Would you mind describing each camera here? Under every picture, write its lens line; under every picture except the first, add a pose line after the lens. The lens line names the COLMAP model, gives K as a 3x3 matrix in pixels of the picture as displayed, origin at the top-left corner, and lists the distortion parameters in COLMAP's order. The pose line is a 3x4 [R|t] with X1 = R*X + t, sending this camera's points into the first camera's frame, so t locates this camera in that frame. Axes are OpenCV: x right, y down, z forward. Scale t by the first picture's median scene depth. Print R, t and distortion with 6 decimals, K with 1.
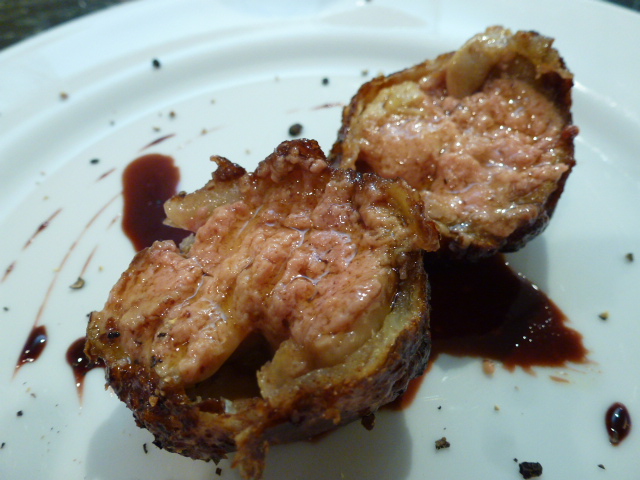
lens RADIAL K [[462.7, 0, 325.4], [0, 462.7, 238.2], [0, 0, 1]] dist [-0.063814, 0.020702]
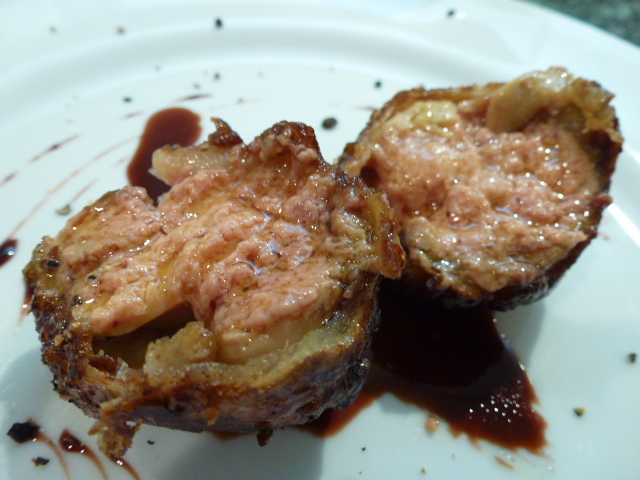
lens RADIAL K [[462.7, 0, 318.8], [0, 462.7, 239.2], [0, 0, 1]] dist [-0.063814, 0.020702]
pose [[0.951866, 0.291390, -0.095094, 0.122051], [-0.292033, 0.956380, 0.007394, -0.007463], [0.093100, 0.020732, 0.995441, 0.074943]]
